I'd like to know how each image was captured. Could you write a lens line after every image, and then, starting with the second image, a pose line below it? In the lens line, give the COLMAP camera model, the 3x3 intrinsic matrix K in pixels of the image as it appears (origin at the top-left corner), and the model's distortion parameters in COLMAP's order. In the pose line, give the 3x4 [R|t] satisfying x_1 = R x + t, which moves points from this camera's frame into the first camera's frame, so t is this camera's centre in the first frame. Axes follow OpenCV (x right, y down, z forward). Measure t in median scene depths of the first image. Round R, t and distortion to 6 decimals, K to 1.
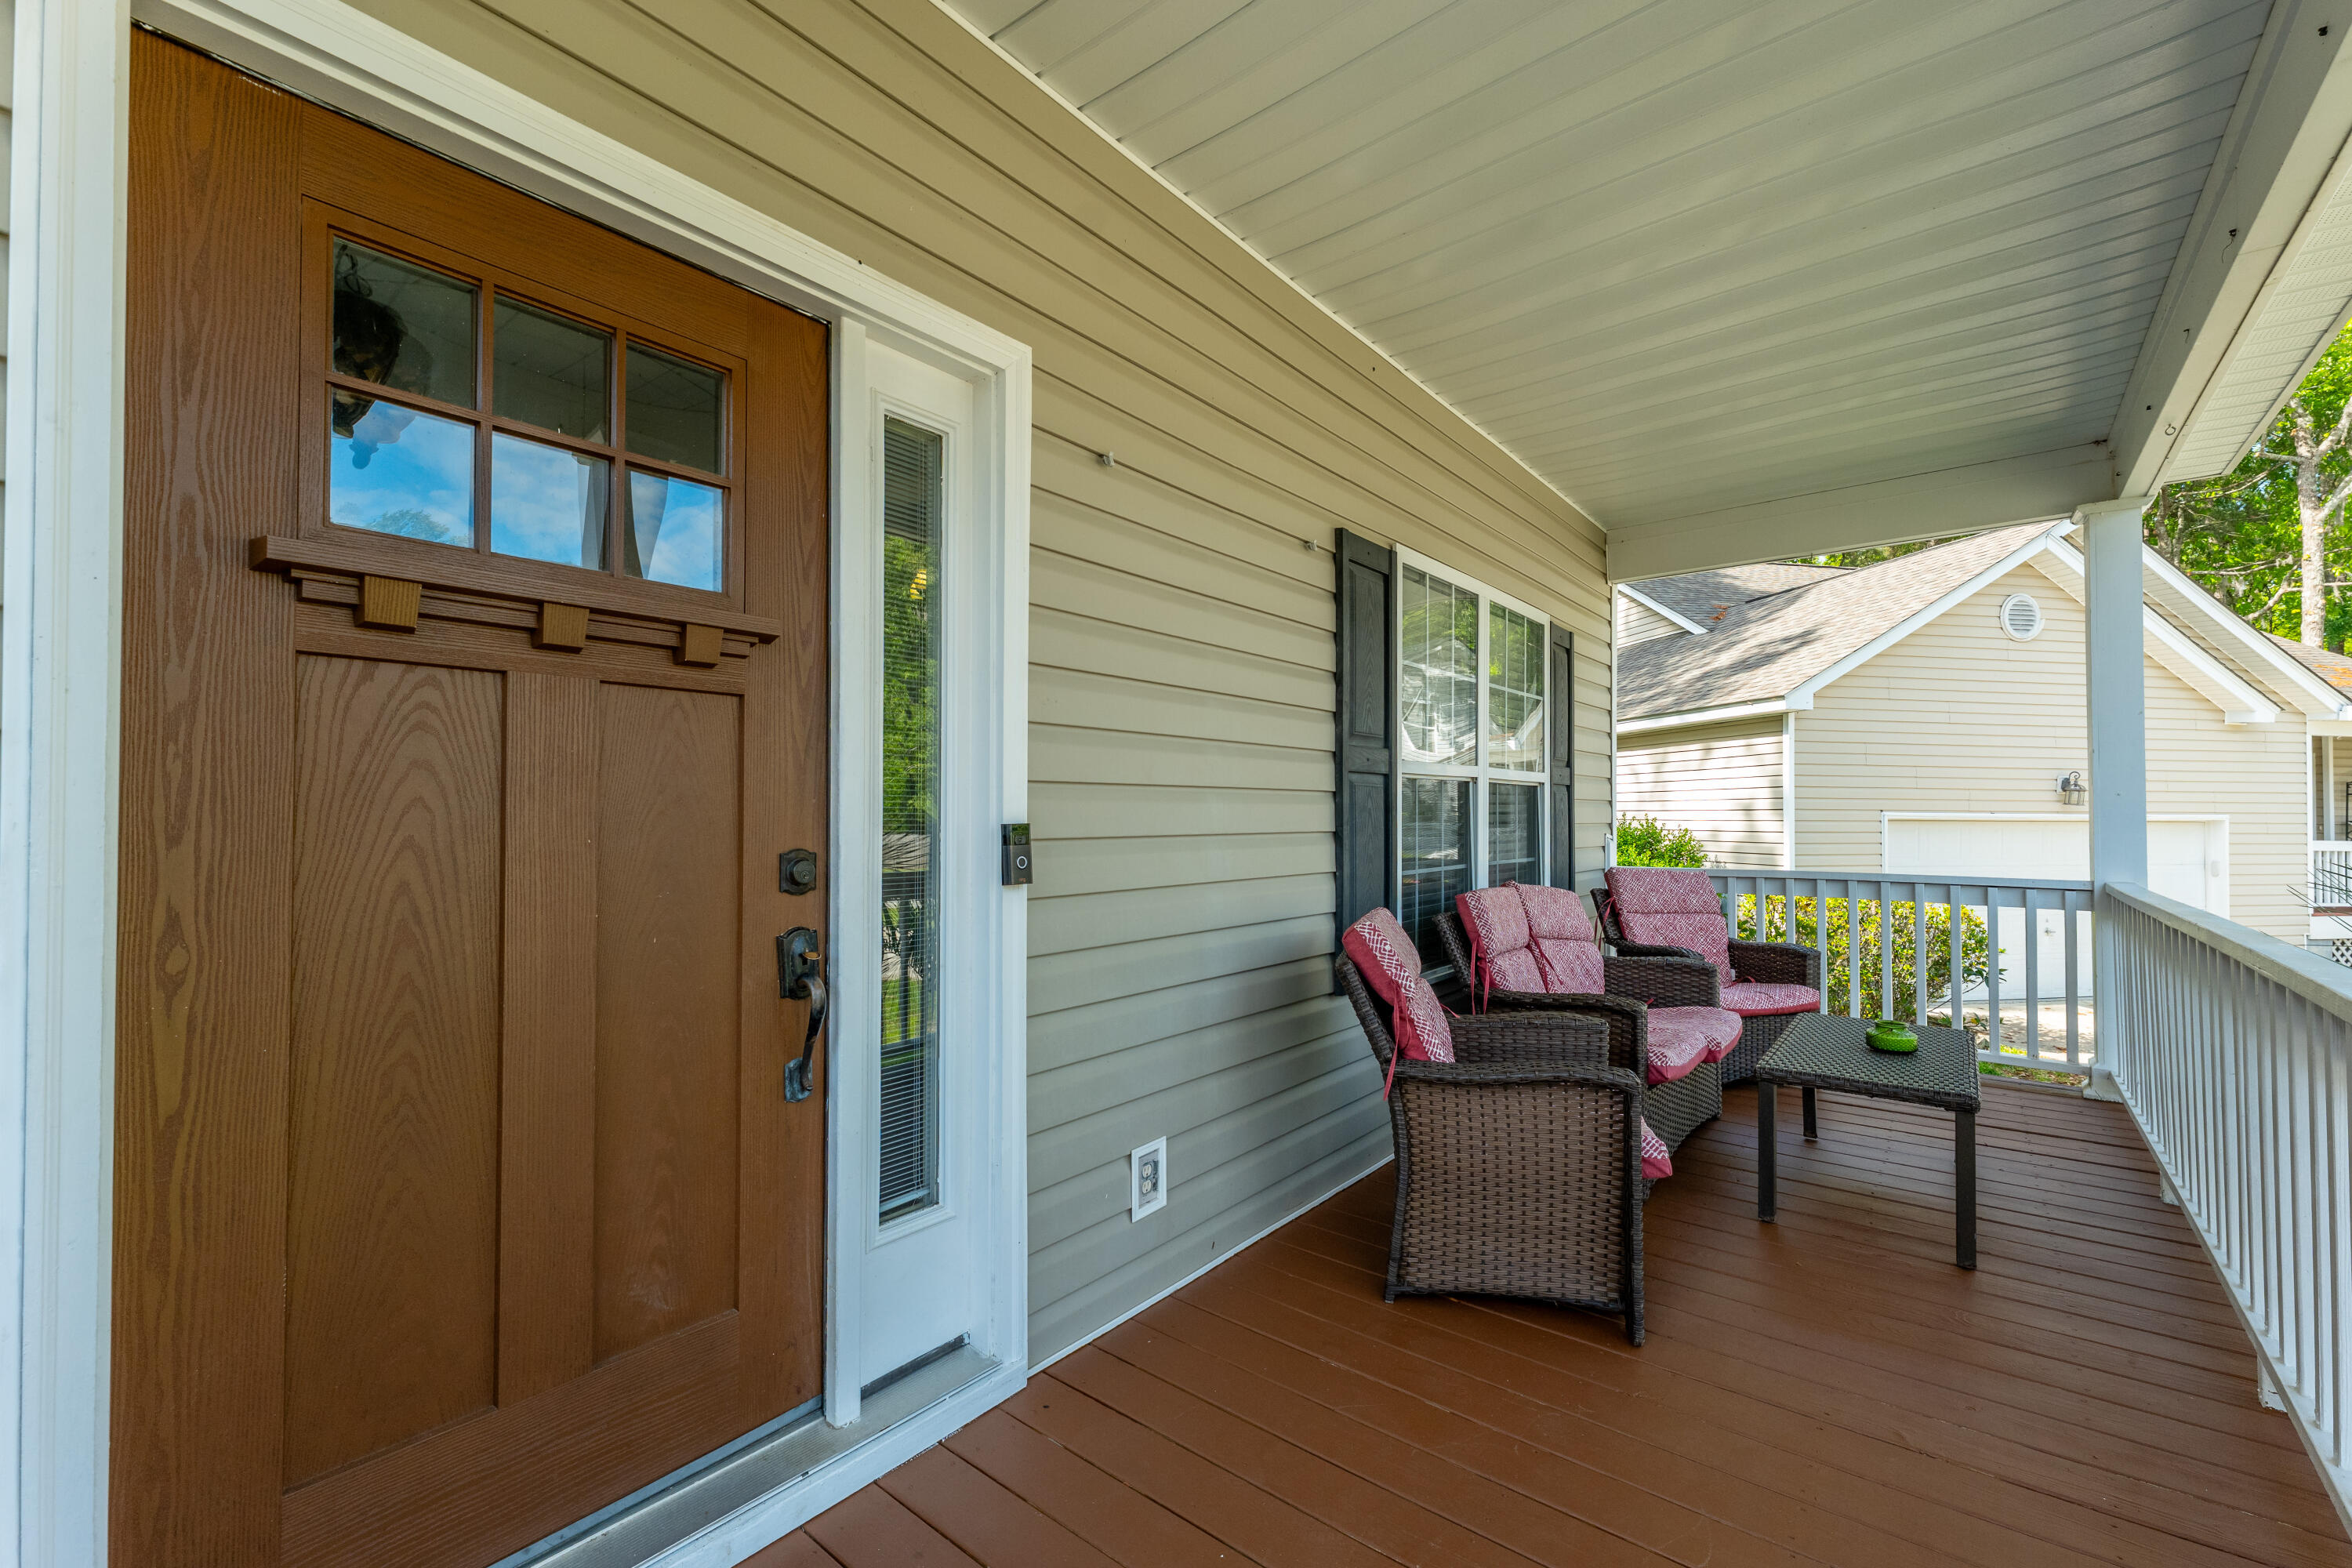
lens RADIAL K [[975.1, 0, 1167.2], [0, 975.1, 798.7], [0, 0, 1]] dist [0.002825, -0.000716]
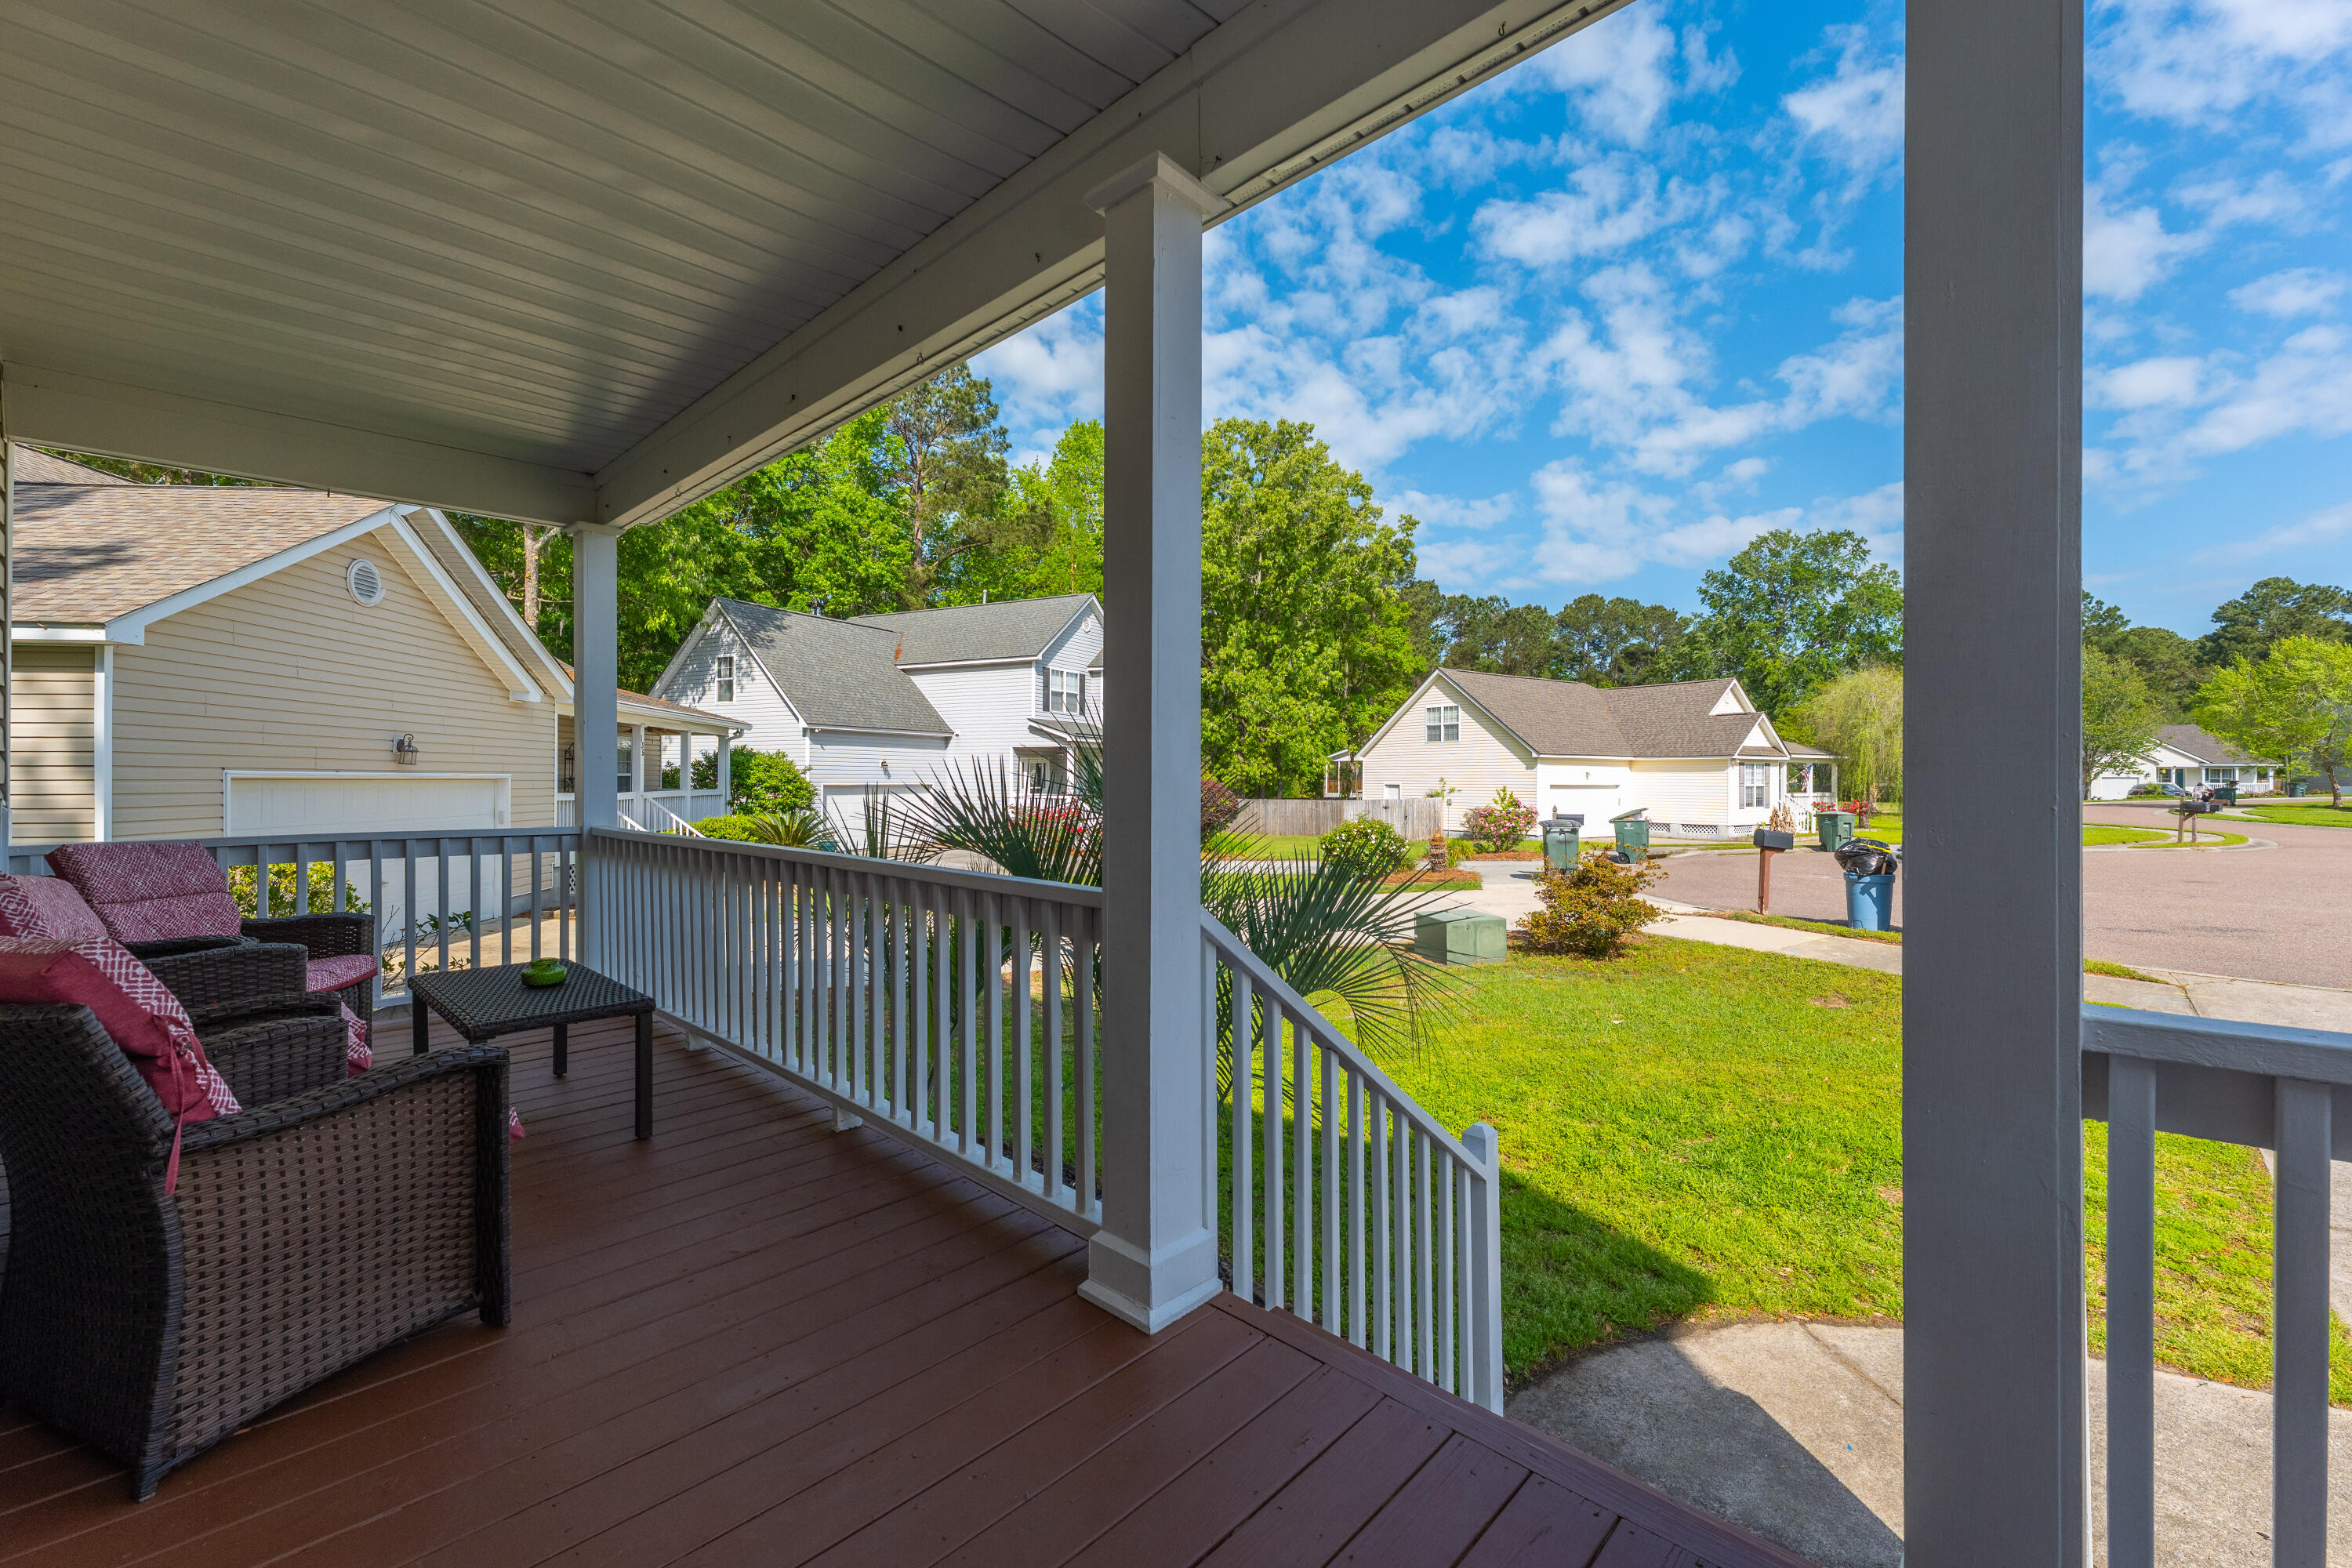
lens RADIAL K [[975.1, 0, 1166.6], [0, 975.1, 776.5], [0, 0, 1]] dist [0.002825, -0.000716]
pose [[0.085279, -0.000738, 0.996357, -0.088840], [-0.018889, 0.999819, 0.002357, 0.001277], [-0.996178, -0.019021, 0.085250, 0.059755]]
